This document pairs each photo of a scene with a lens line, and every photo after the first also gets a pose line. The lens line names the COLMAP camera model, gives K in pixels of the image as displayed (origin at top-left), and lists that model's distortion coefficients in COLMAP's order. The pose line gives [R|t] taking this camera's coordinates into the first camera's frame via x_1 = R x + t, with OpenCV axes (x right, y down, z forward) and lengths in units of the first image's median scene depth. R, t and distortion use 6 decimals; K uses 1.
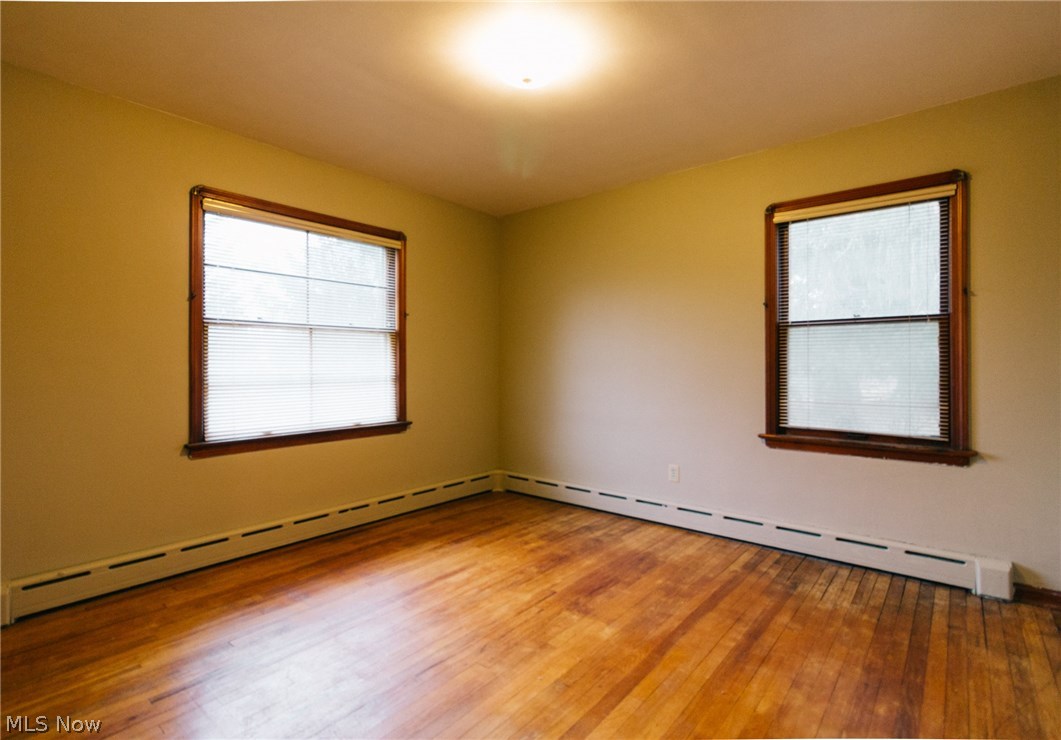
lens RADIAL K [[515.8, 0, 509.9], [0, 515.8, 365.2], [0, 0, 1]] dist [0.001519, 0.000428]
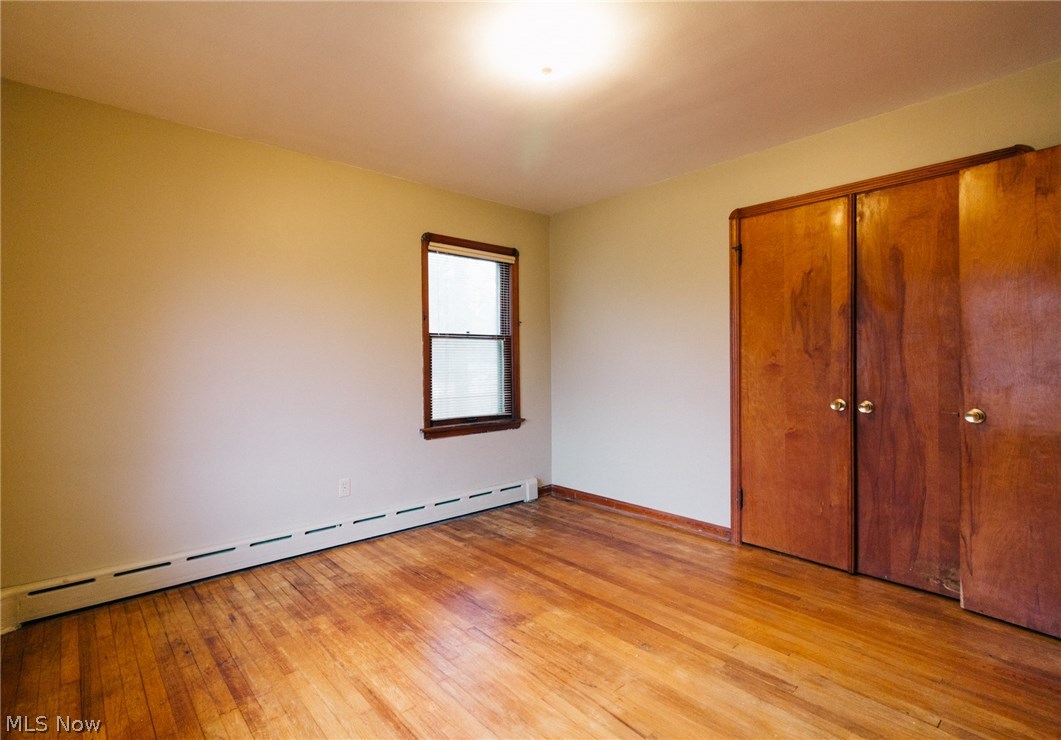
lens RADIAL K [[515.8, 0, 509.9], [0, 515.8, 365.2], [0, 0, 1]] dist [0.001519, 0.000428]
pose [[0.143062, -0.010847, 0.989654, -0.690106], [0.006593, 0.999928, 0.010007, -0.021711], [-0.989692, 0.005093, 0.143124, 0.709210]]
